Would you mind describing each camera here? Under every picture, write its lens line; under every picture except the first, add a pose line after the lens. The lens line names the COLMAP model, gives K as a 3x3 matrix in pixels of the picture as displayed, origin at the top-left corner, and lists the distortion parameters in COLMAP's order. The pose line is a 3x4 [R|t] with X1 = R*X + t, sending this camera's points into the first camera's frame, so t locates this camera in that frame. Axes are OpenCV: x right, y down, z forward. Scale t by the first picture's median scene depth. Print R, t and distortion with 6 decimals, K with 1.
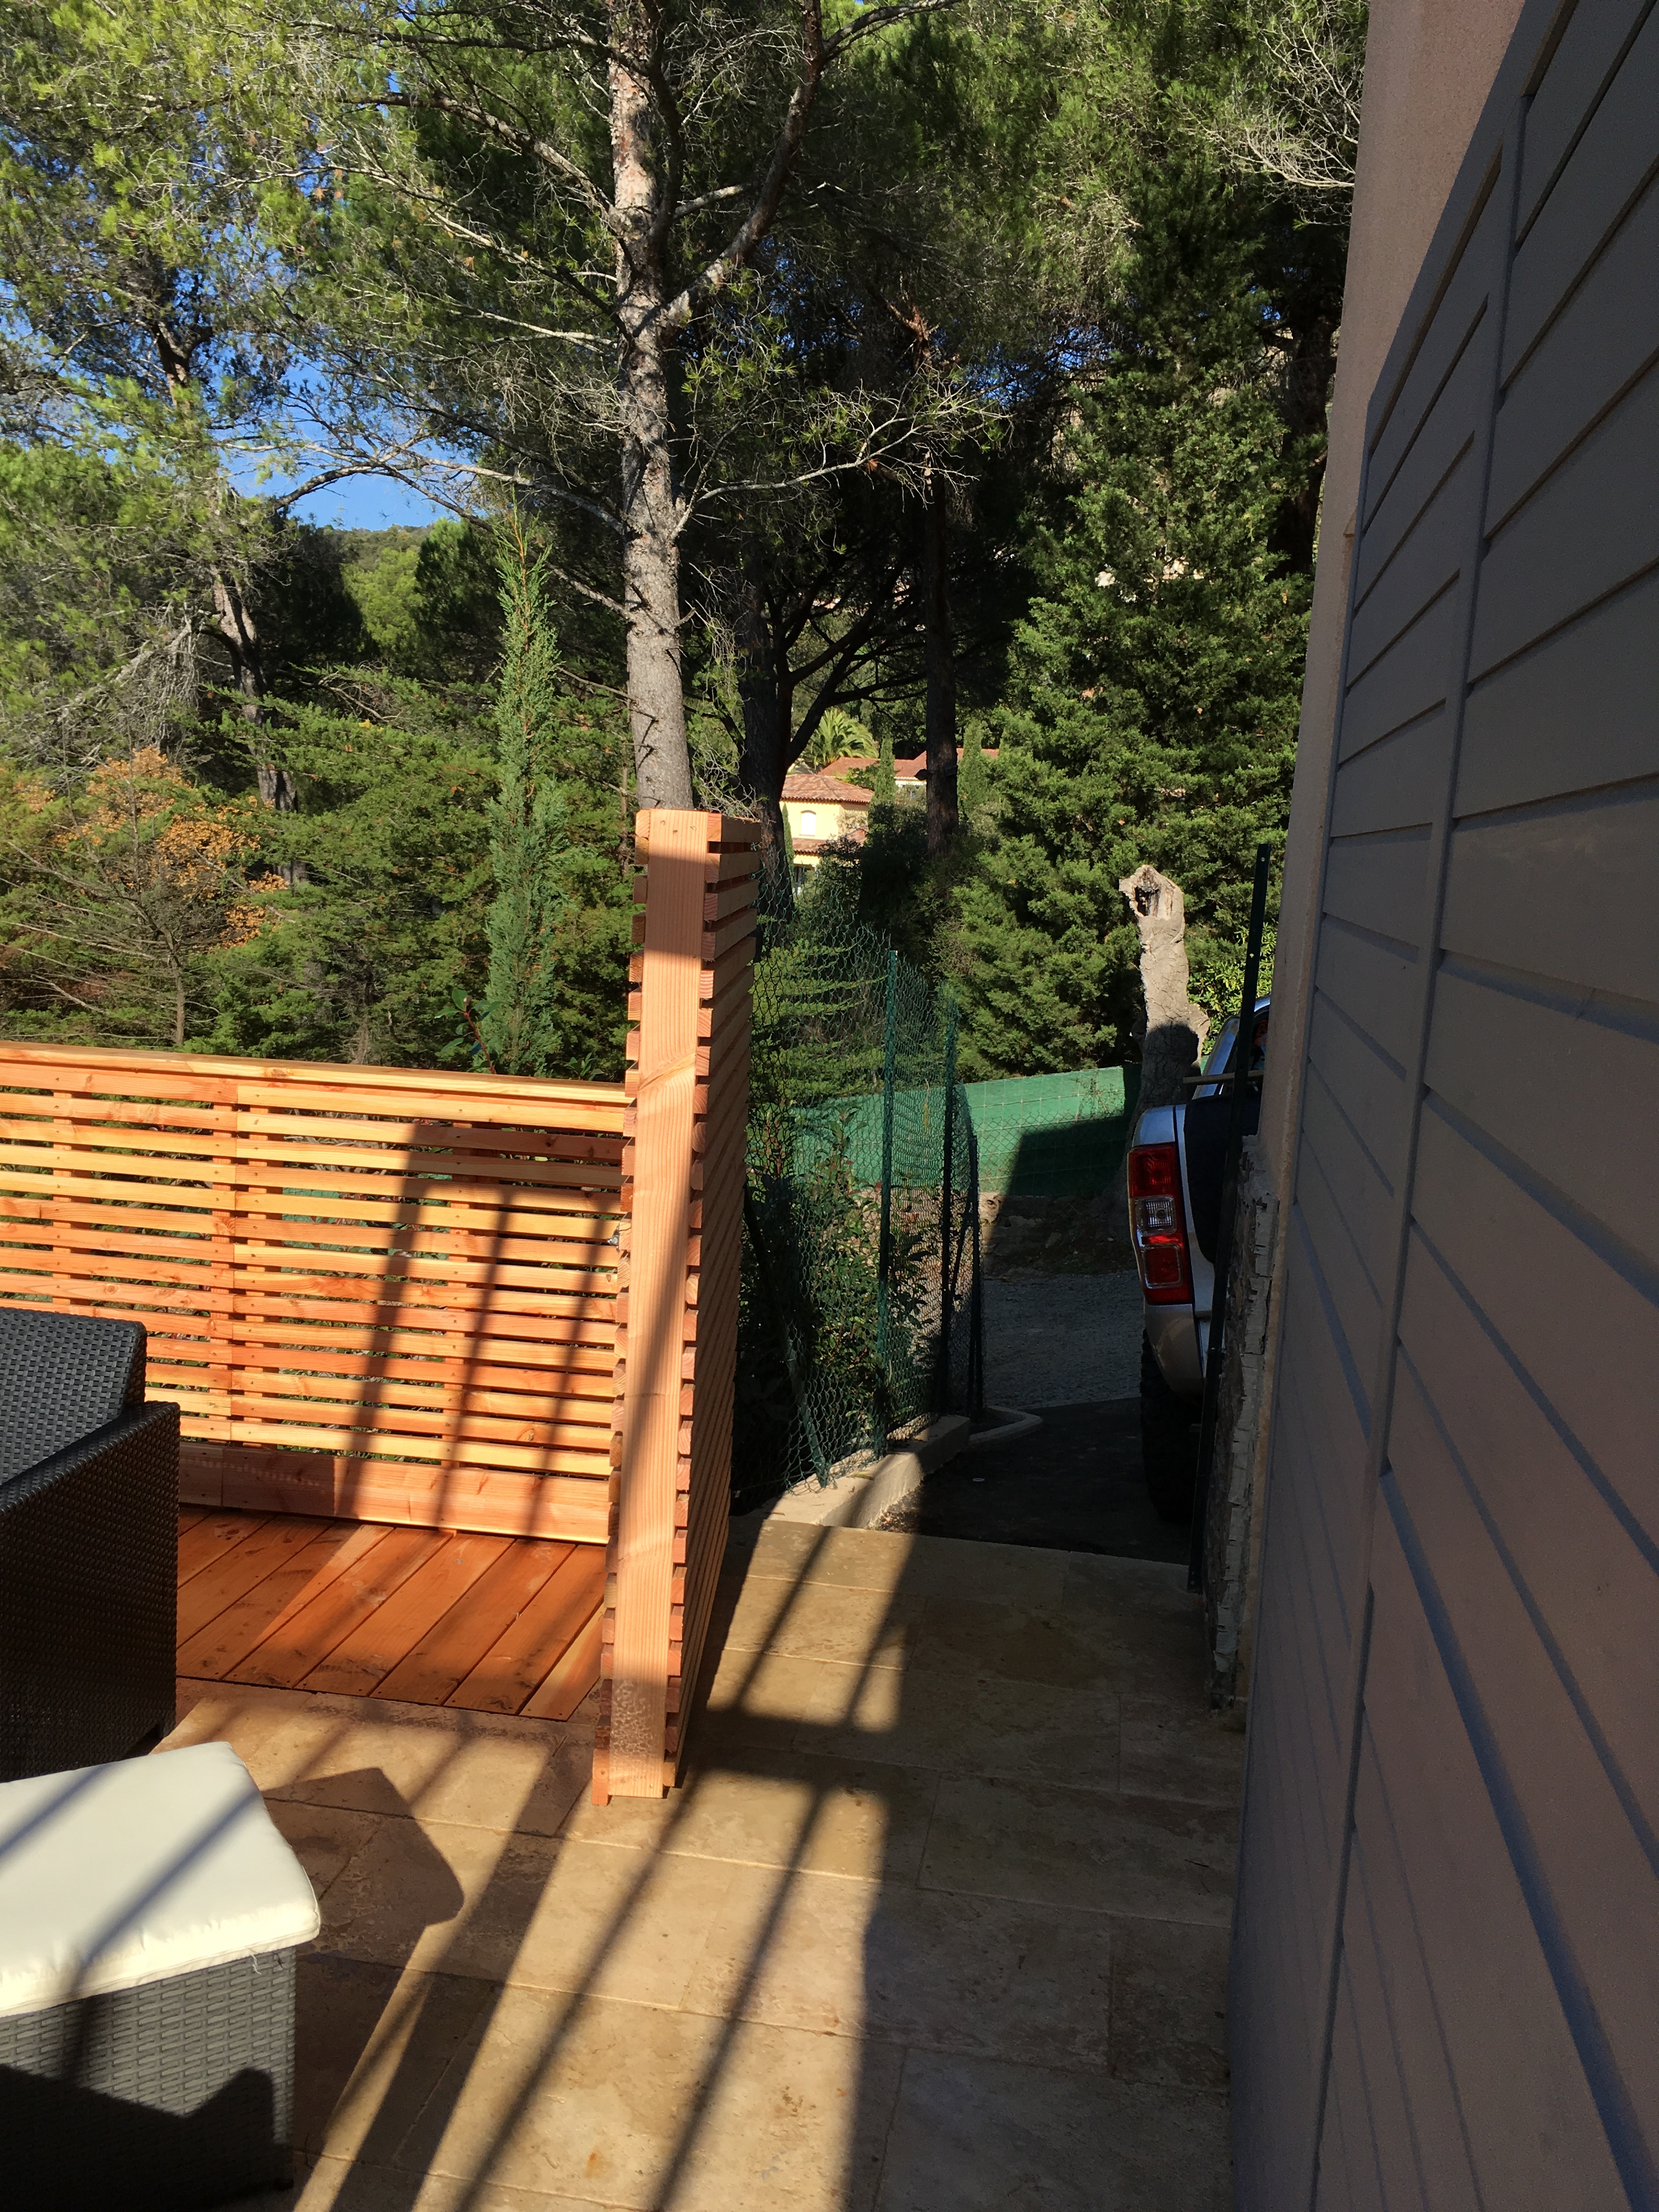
lens RADIAL K [[1894.4, 0, 826.5], [0, 1894.4, 1114.1], [0, 0, 1]] dist [0.063969, -0.090871]
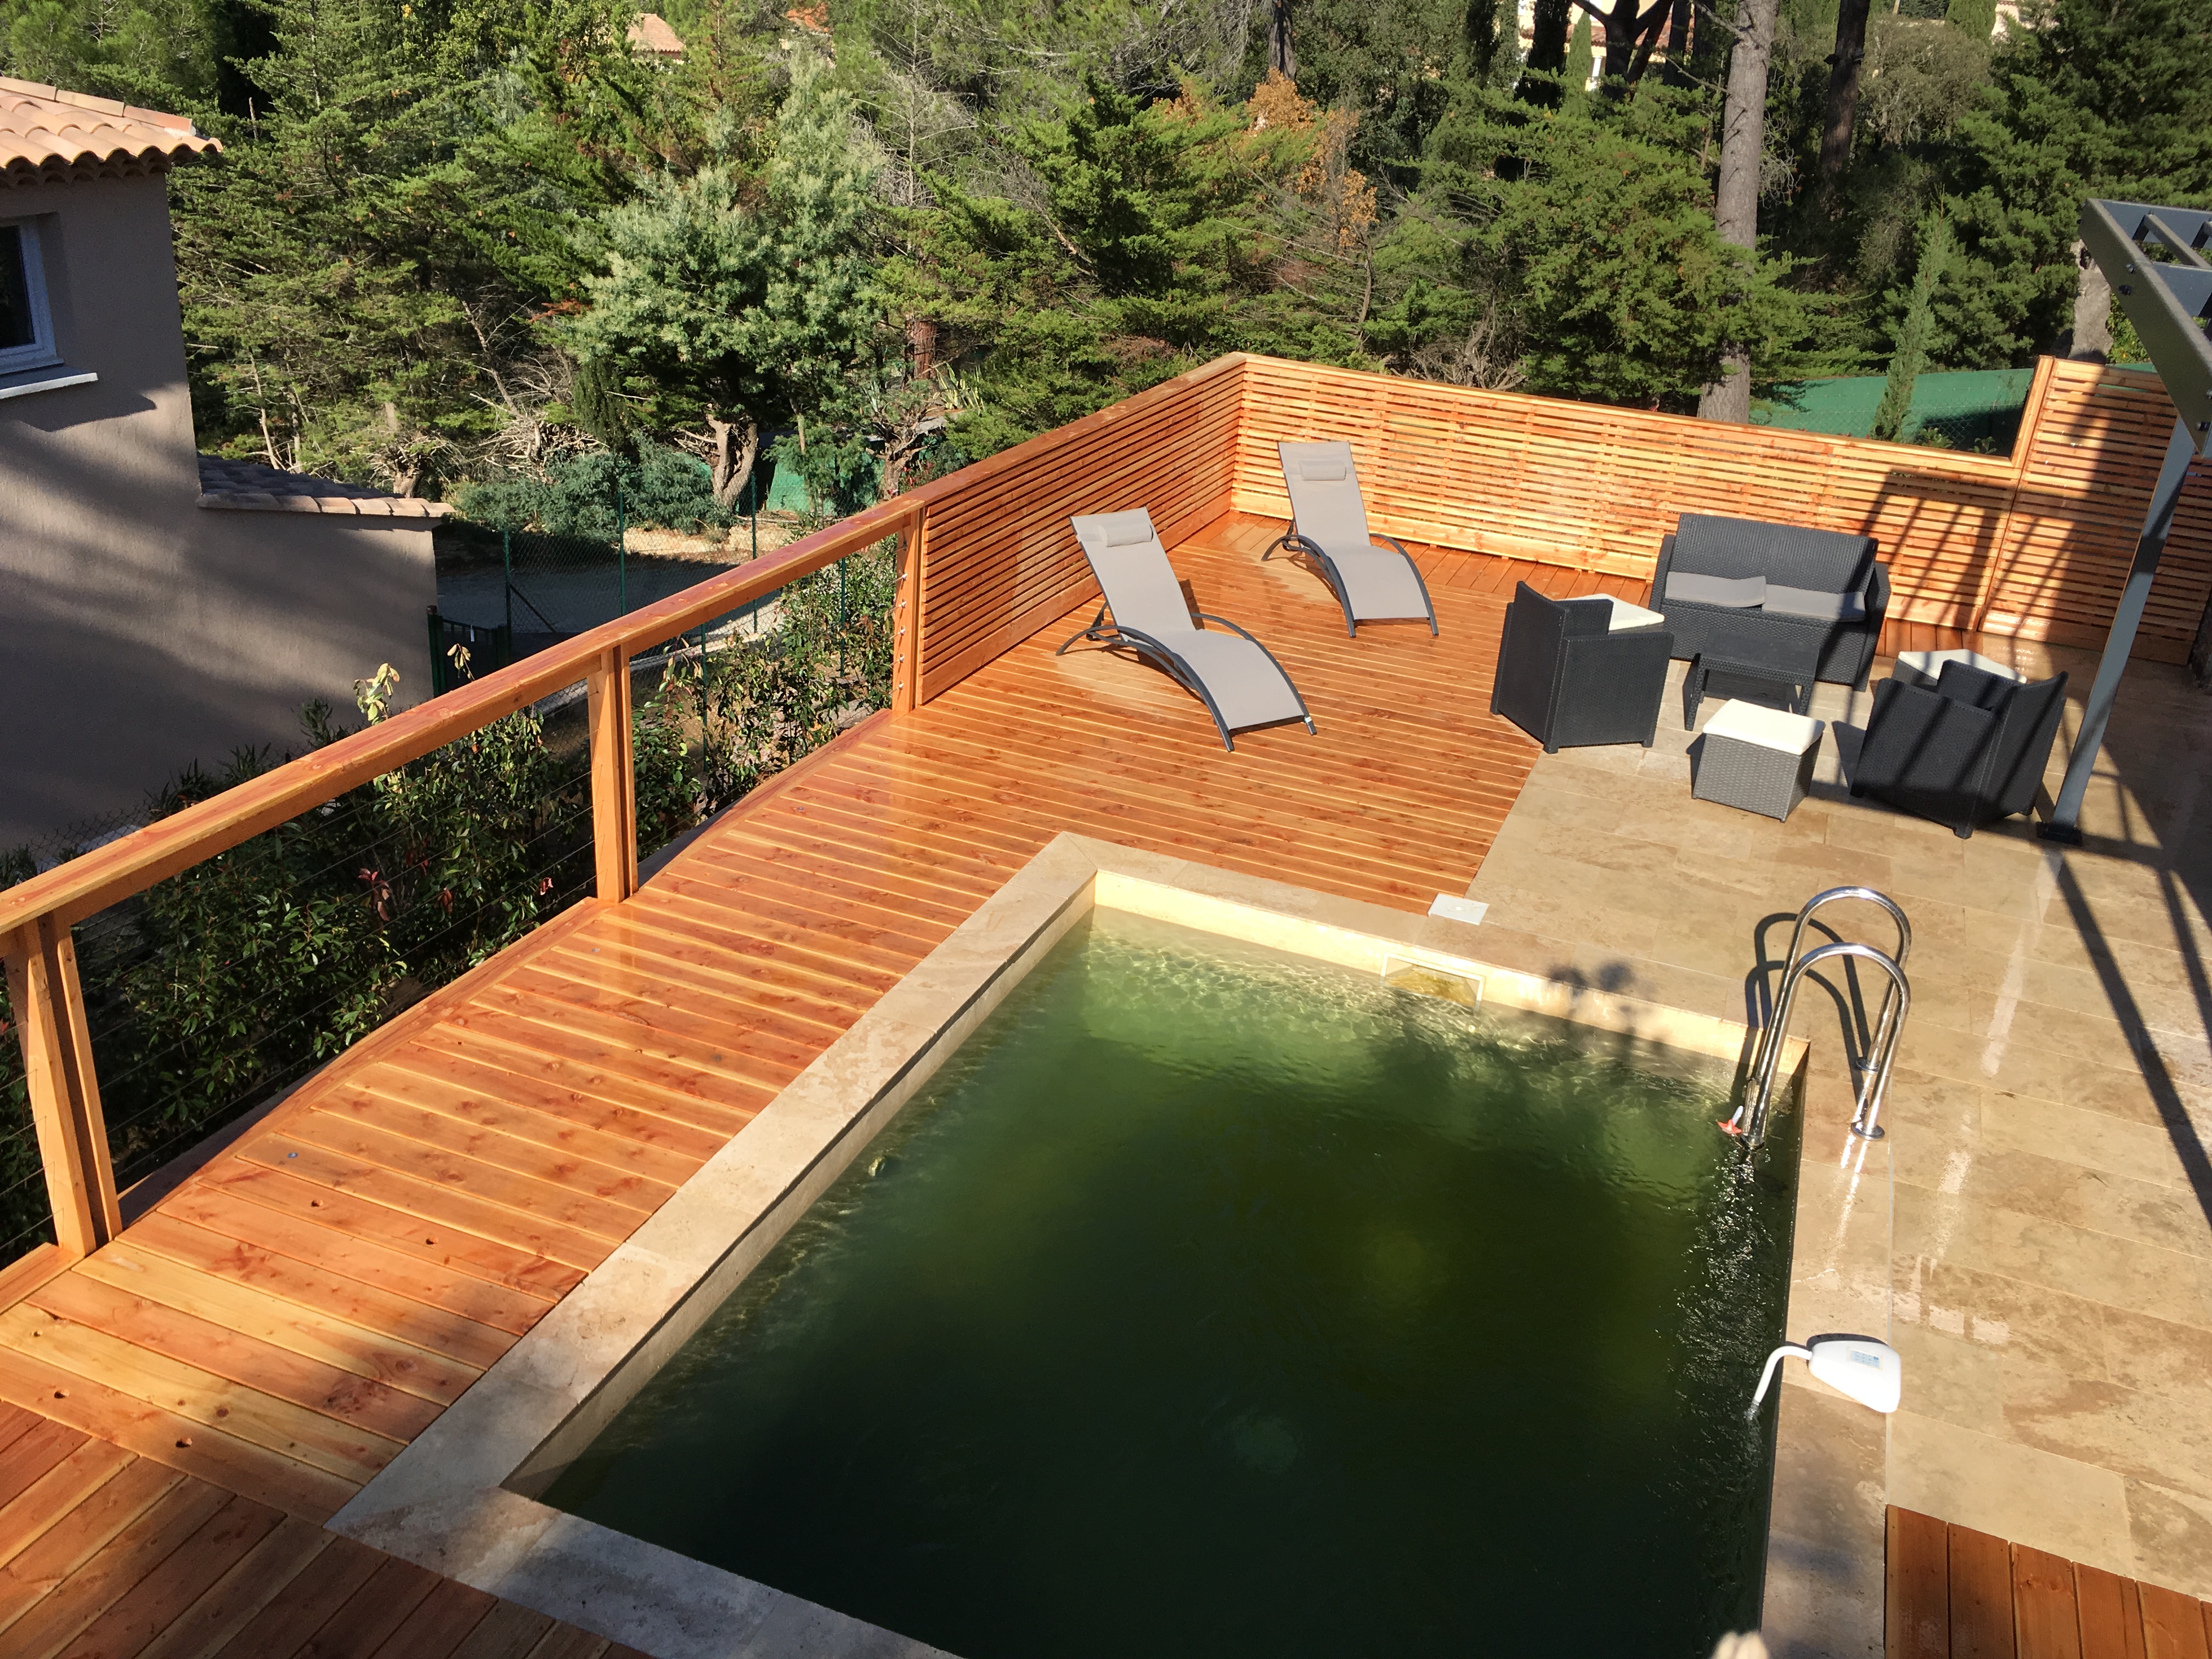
lens RADIAL K [[1894.4, 0, 1092.8], [0, 1894.4, 829.3], [0, 0, 1]] dist [0.063969, -0.090871]
pose [[0.977559, 0.103736, -0.183353, -0.227808], [-0.049321, 0.958865, 0.279545, -0.059154], [0.204809, -0.264229, 0.942463, -0.563408]]
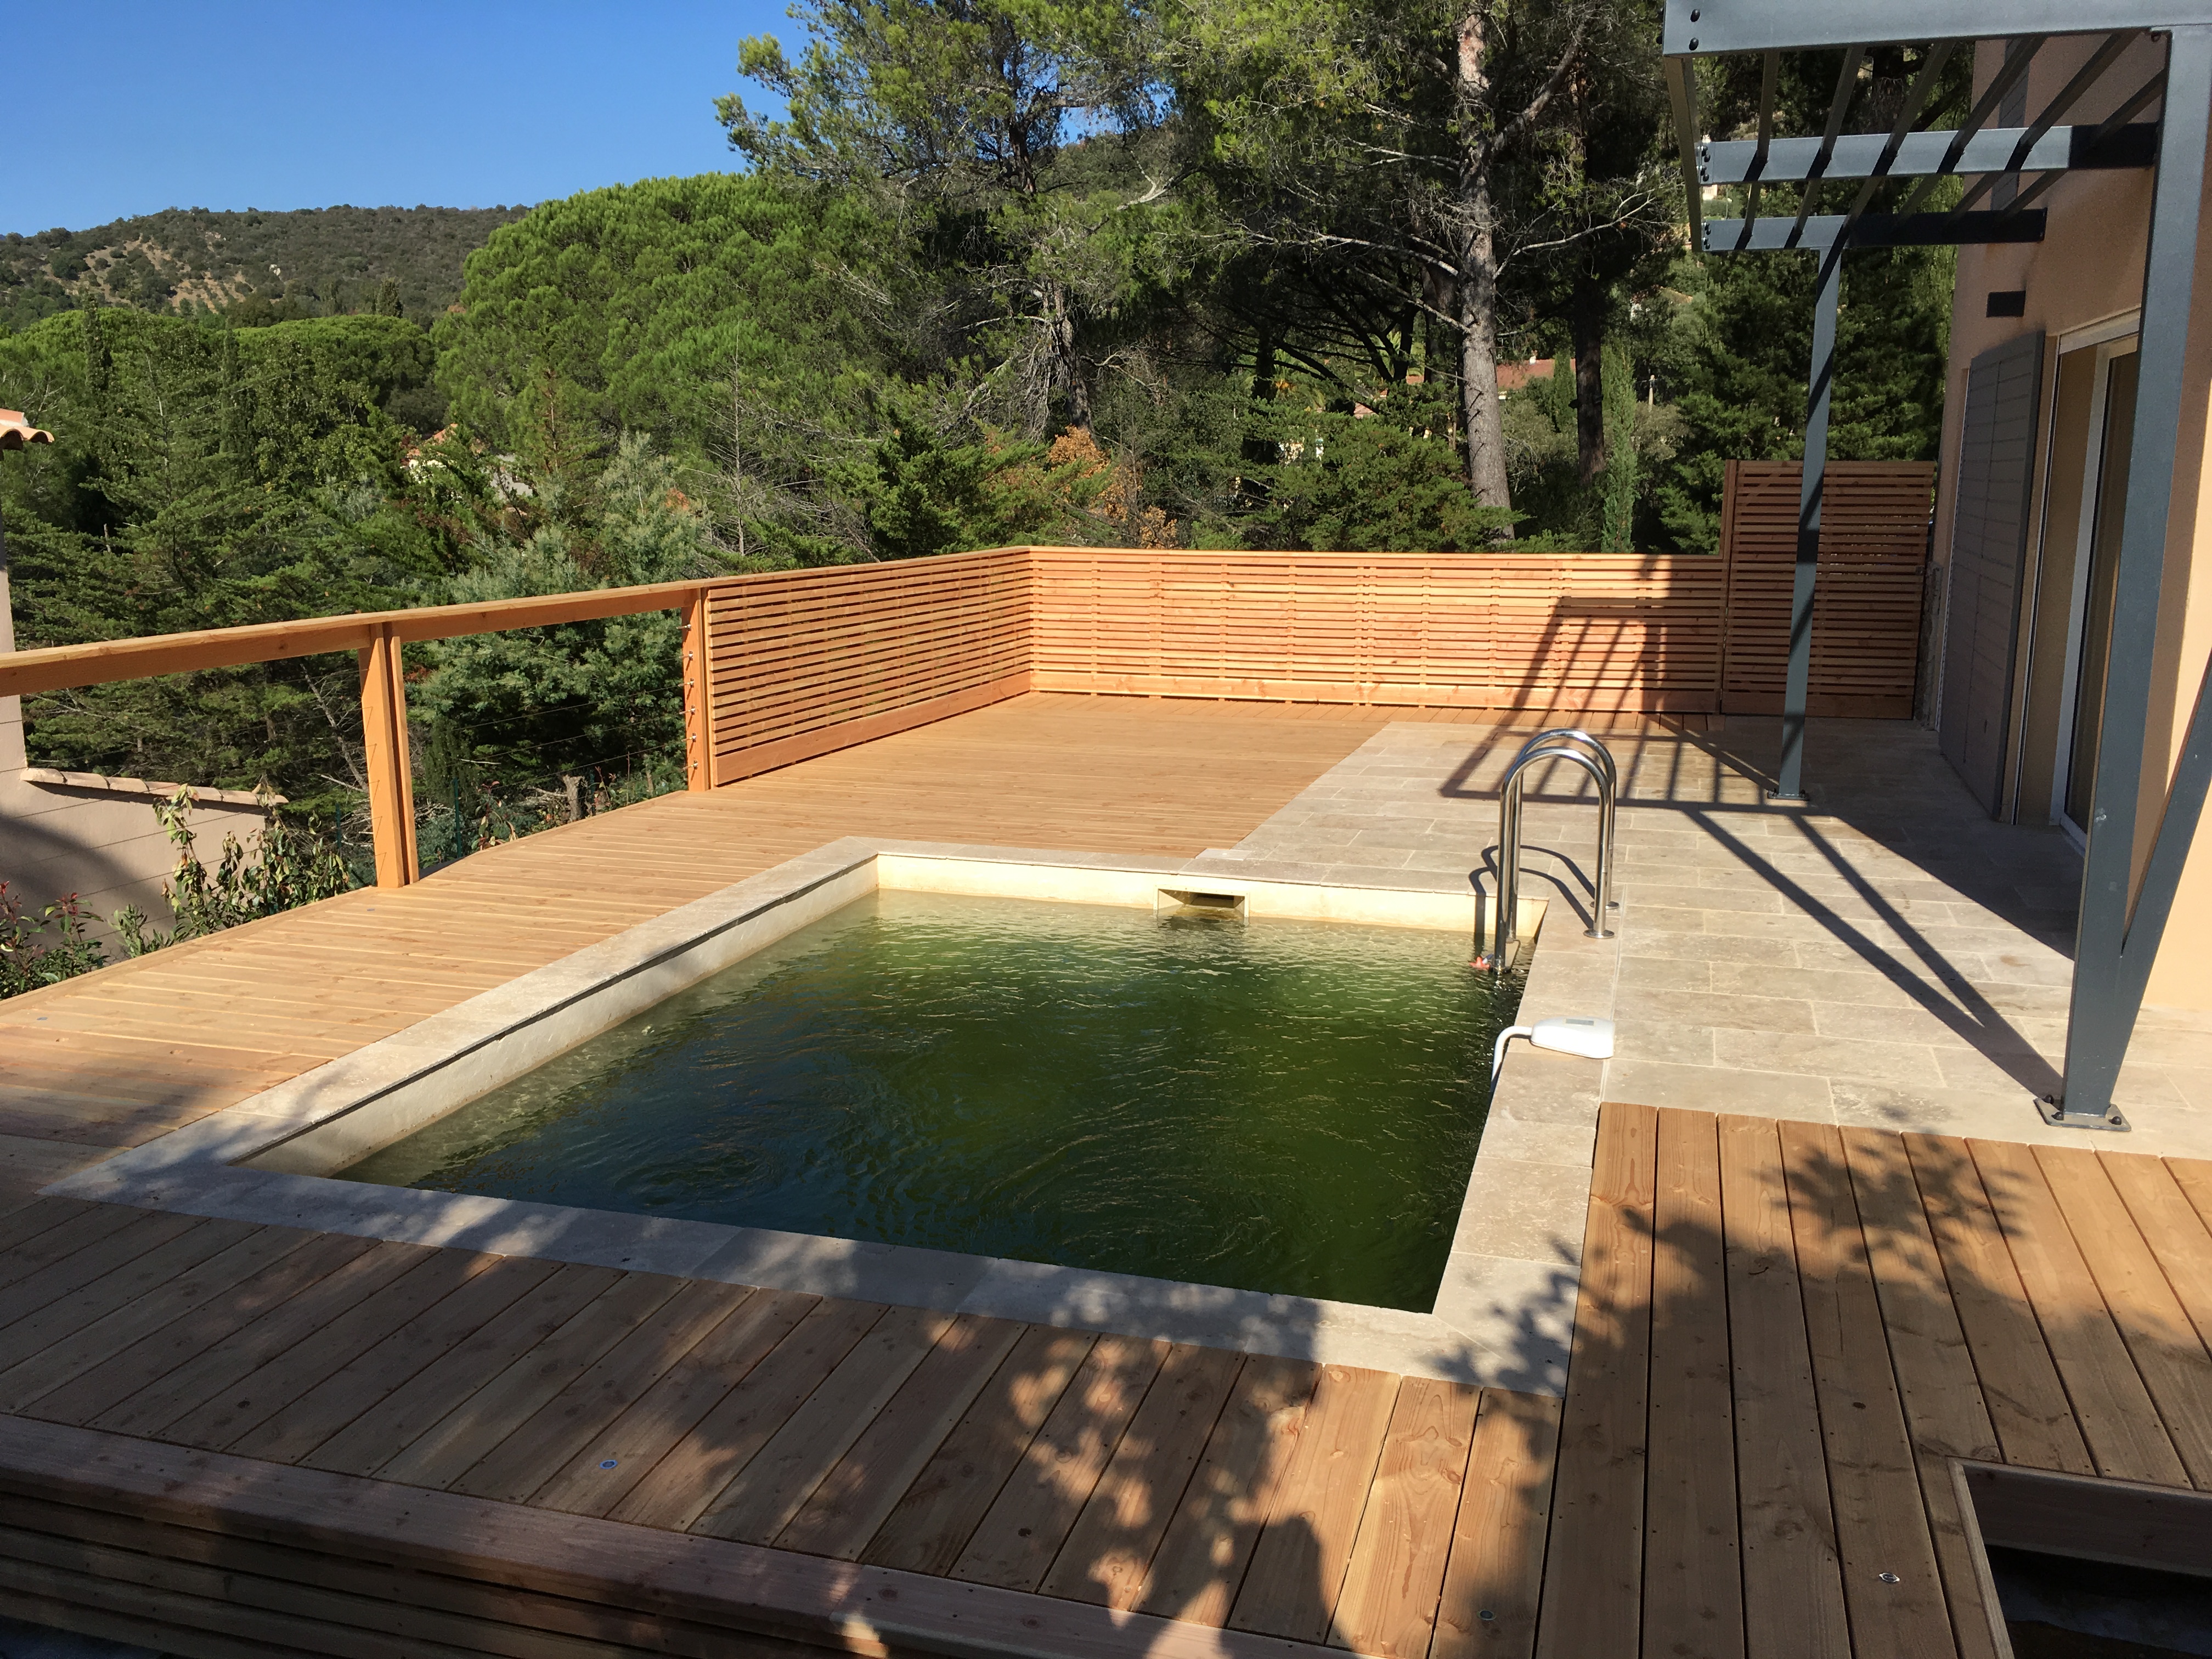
lens RADIAL K [[1894.4, 0, 1099.8], [0, 1894.4, 844.7], [0, 0, 1]] dist [0.063969, -0.090871]
pose [[0.990335, -0.029156, -0.135600, -0.183788], [0.036625, 0.997927, 0.052917, 0.070345], [0.133776, -0.057371, 0.989350, -0.603820]]
